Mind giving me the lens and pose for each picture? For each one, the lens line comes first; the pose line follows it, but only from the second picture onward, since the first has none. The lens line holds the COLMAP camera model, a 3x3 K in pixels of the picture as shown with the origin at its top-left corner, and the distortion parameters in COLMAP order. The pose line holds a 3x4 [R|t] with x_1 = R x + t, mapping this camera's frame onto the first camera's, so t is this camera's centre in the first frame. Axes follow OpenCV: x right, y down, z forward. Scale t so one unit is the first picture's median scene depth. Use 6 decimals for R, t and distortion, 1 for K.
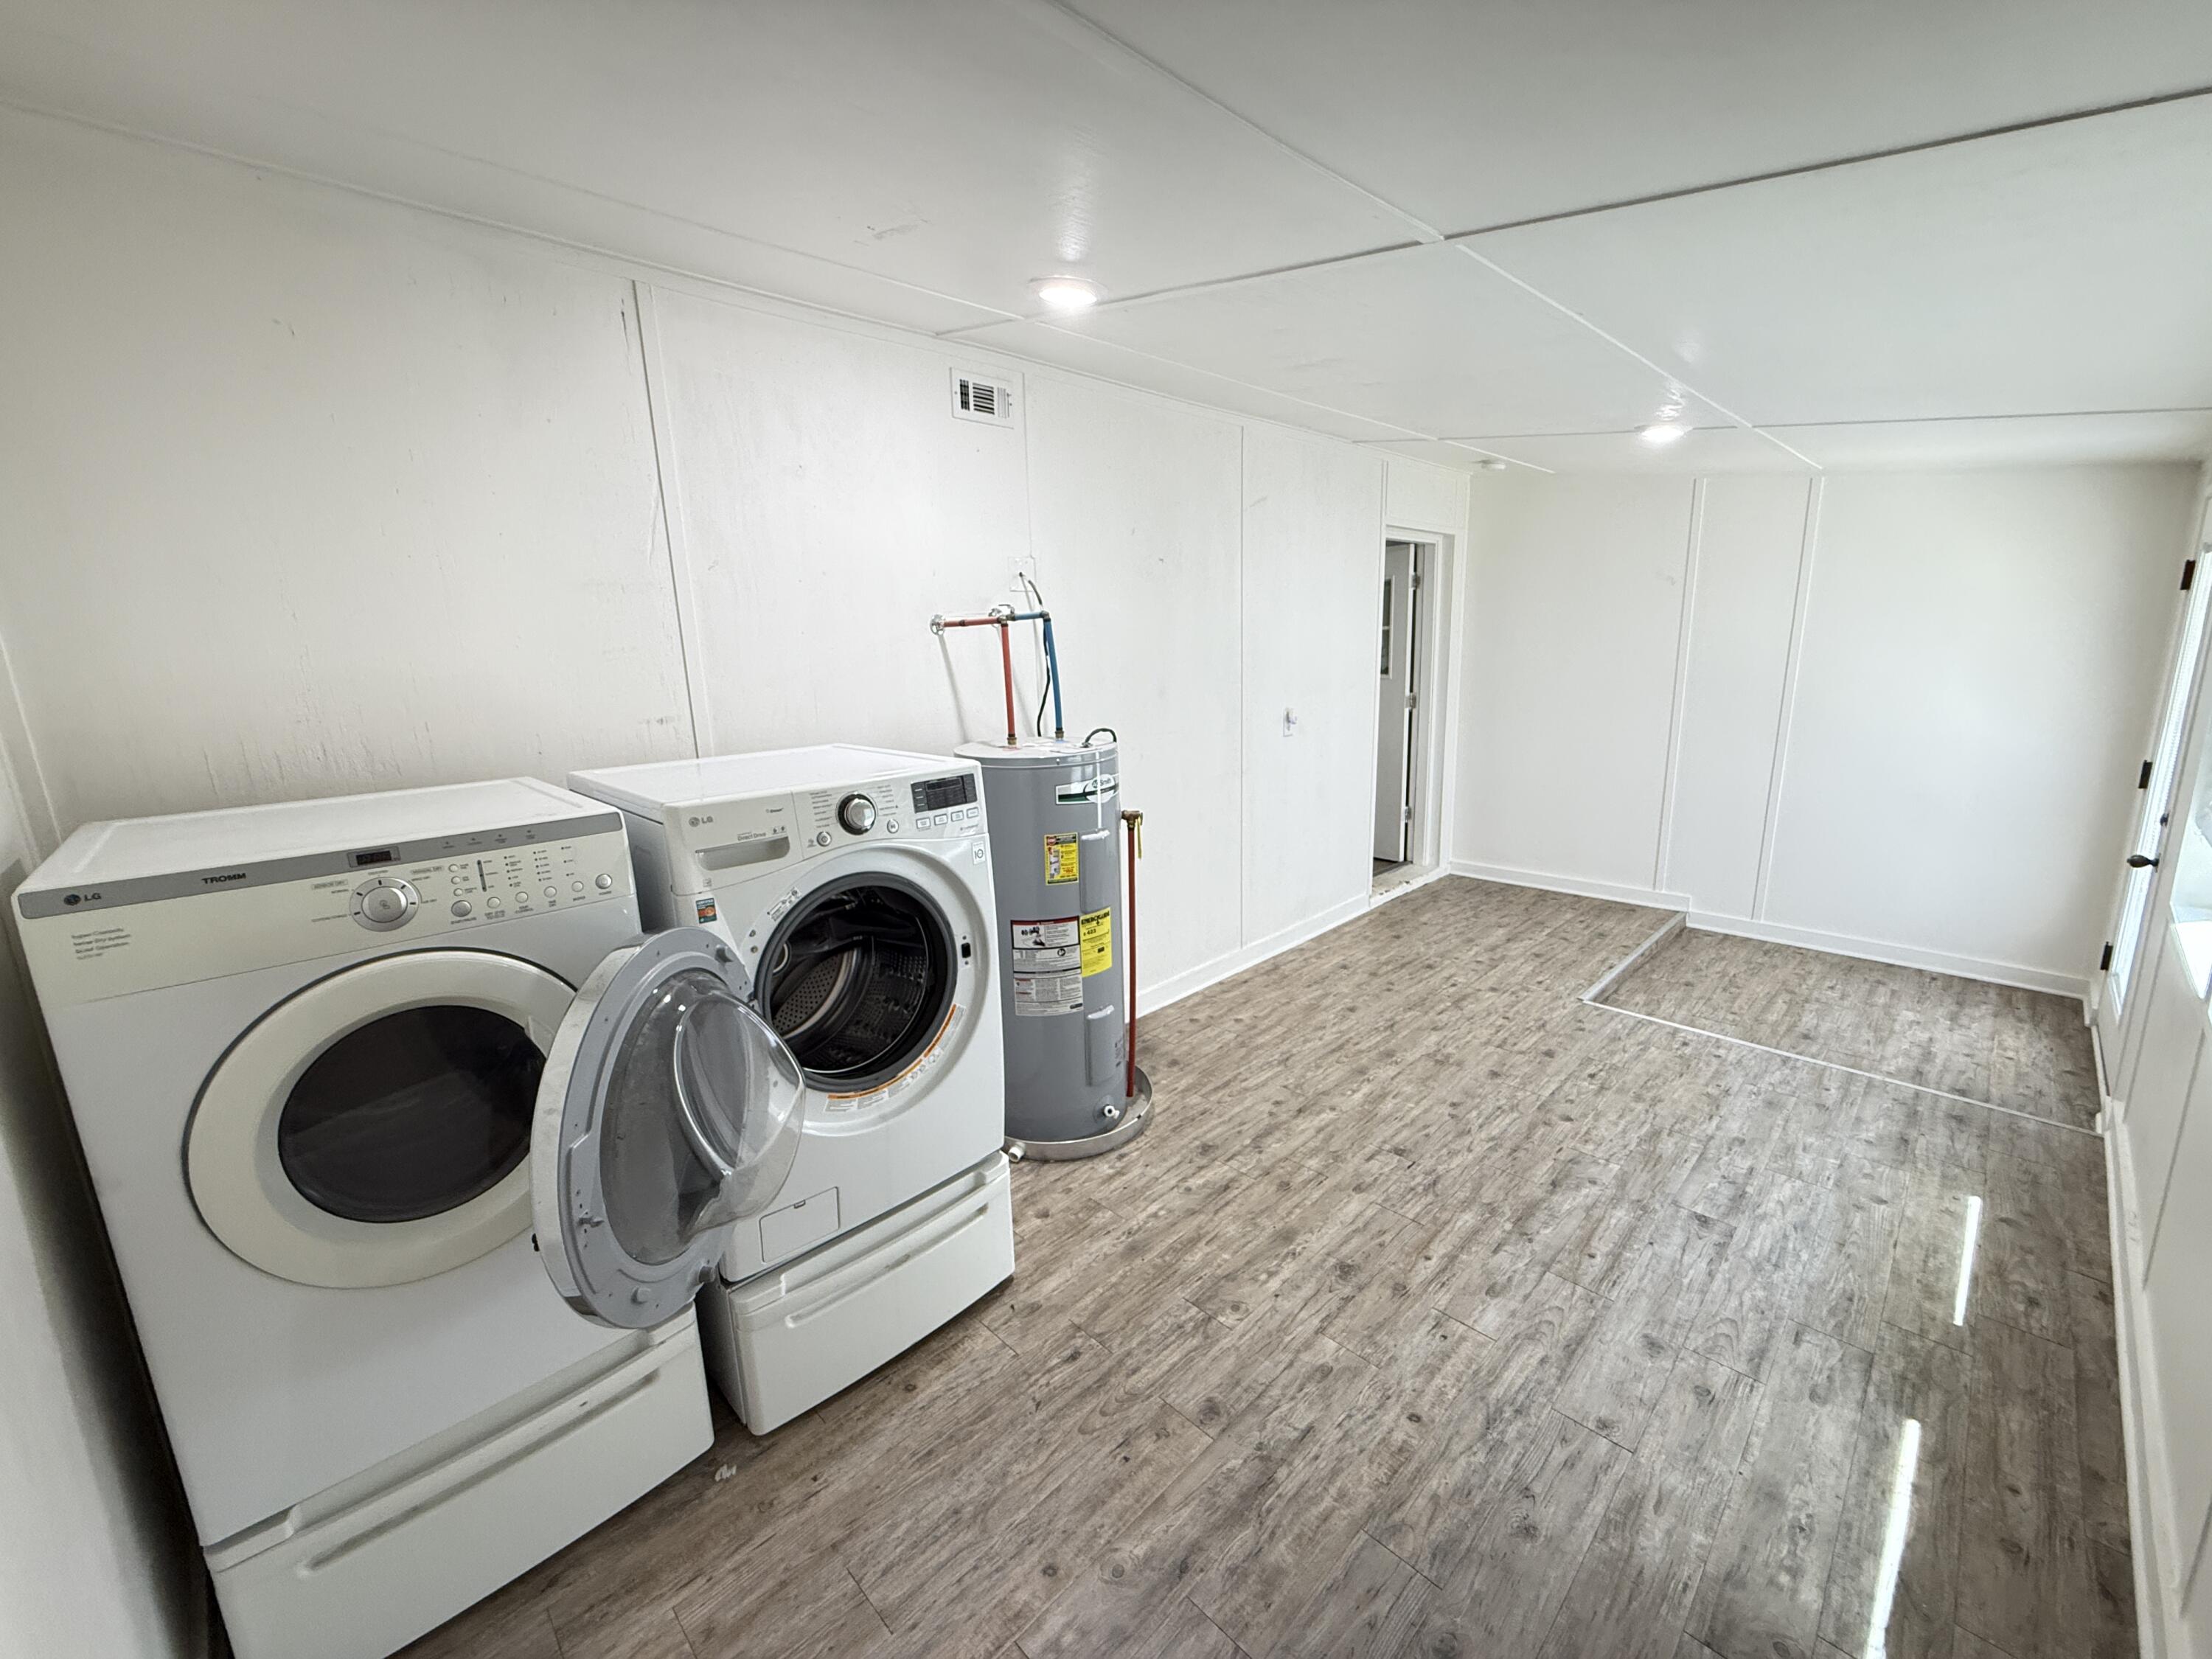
lens RADIAL K [[877.7, 0, 1106.0], [0, 877.7, 829.5], [0, 0, 1]] dist [0.000879, -0.000022]
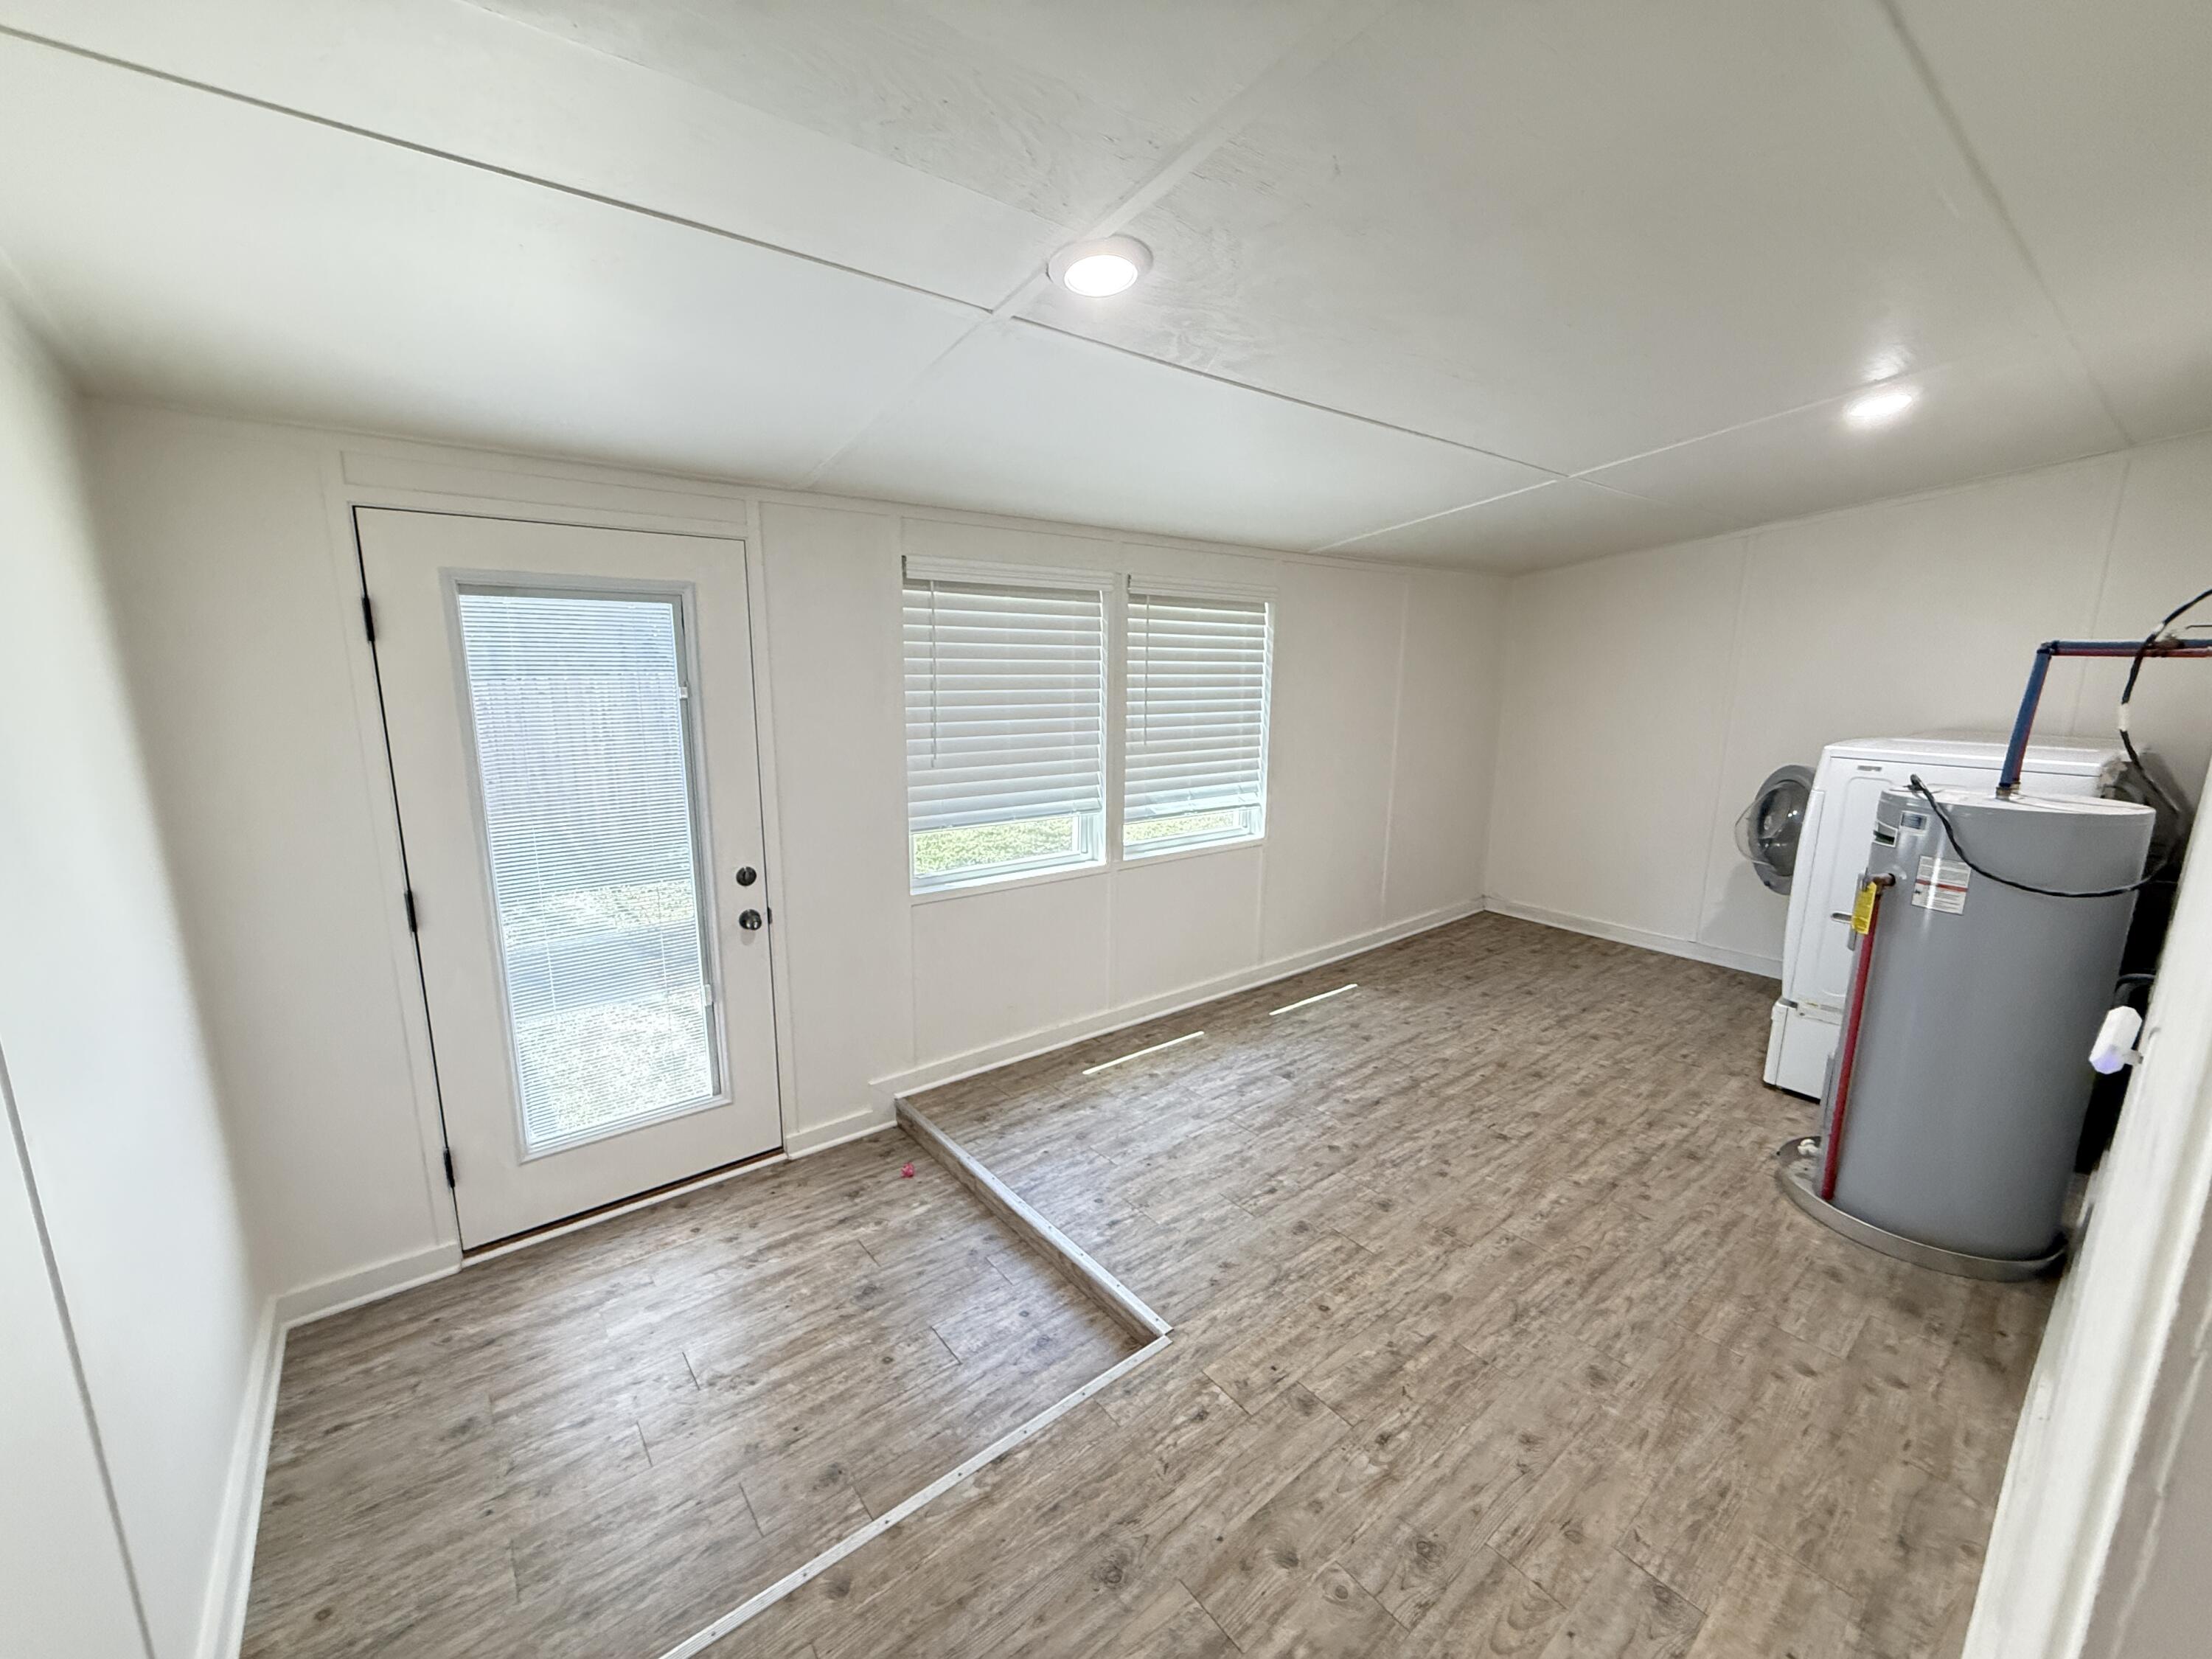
lens RADIAL K [[877.7, 0, 1106.0], [0, 877.7, 829.5], [0, 0, 1]] dist [0.000879, -0.000022]
pose [[-0.994819, 0.003675, 0.101596, 0.706695], [0.043126, 0.920230, 0.388995, -0.438128], [-0.092062, 0.391361, -0.915620, 1.878282]]
